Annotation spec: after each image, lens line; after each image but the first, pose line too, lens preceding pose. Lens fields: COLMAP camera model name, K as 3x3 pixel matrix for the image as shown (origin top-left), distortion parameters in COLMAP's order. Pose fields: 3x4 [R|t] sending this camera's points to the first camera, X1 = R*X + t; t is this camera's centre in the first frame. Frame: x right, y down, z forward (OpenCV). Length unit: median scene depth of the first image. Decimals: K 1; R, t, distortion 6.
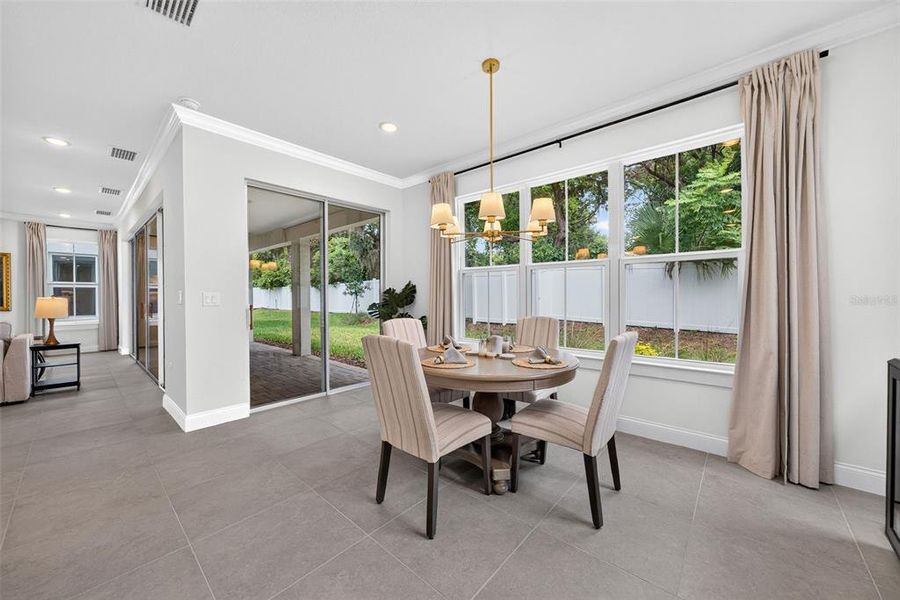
lens RADIAL K [[327.8, 0, 454.0], [0, 327.8, 297.6], [0, 0, 1]] dist [-0.002236, 0.000125]
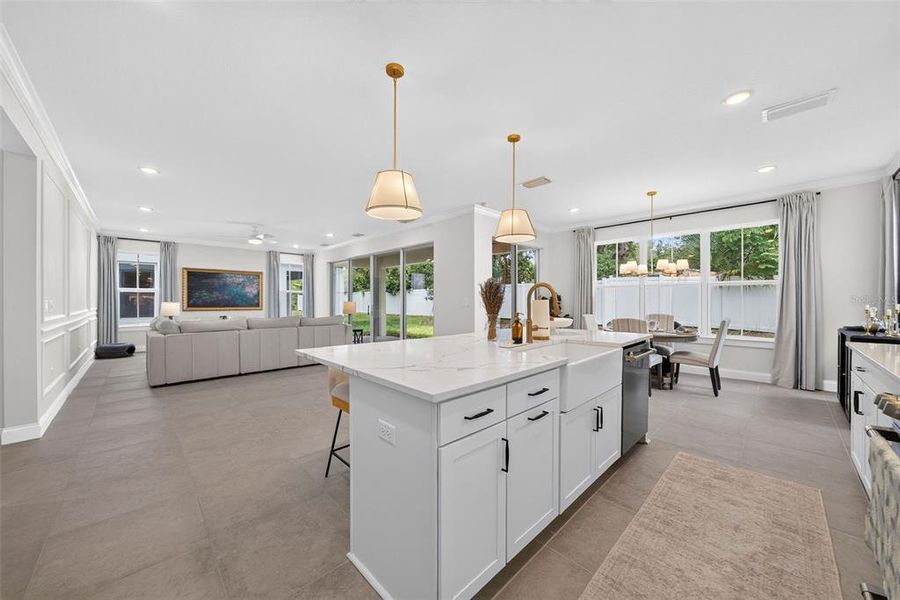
lens RADIAL K [[327.8, 0, 453.9], [0, 327.8, 301.3], [0, 0, 1]] dist [-0.002236, 0.000125]
pose [[0.997828, 0.006115, -0.065595, -0.992997], [-0.006407, 0.999970, -0.004246, 0.003318], [0.065568, 0.004657, 0.997837, -1.153439]]
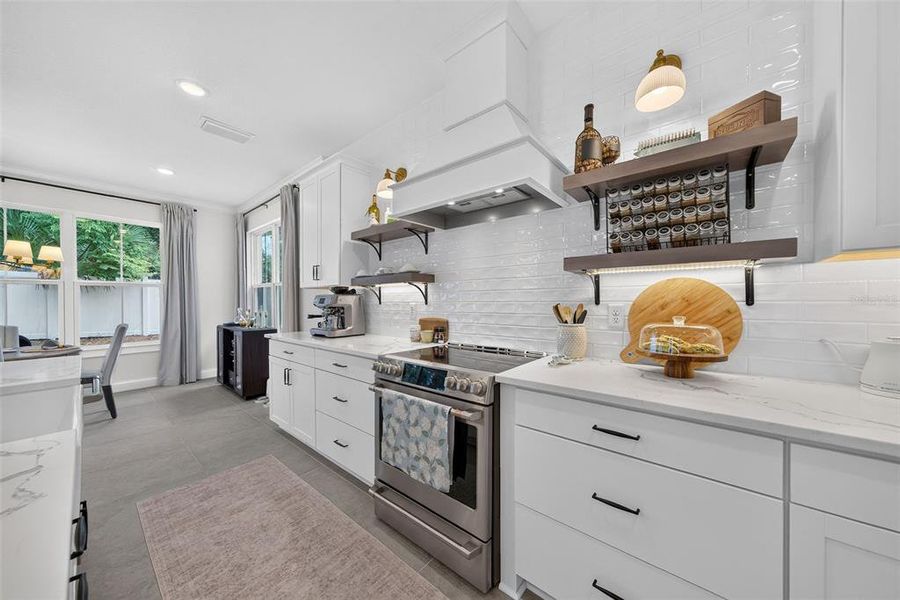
lens RADIAL K [[304.7, 0, 453.8], [0, 304.7, 304.2], [0, 0, 1]] dist [-0.005989, 0.000189]
pose [[-0.037961, -0.003712, 0.999272, -1.112113], [0.011834, 0.999921, 0.004164, -0.002481], [-0.999209, 0.011984, -0.037914, -0.777755]]
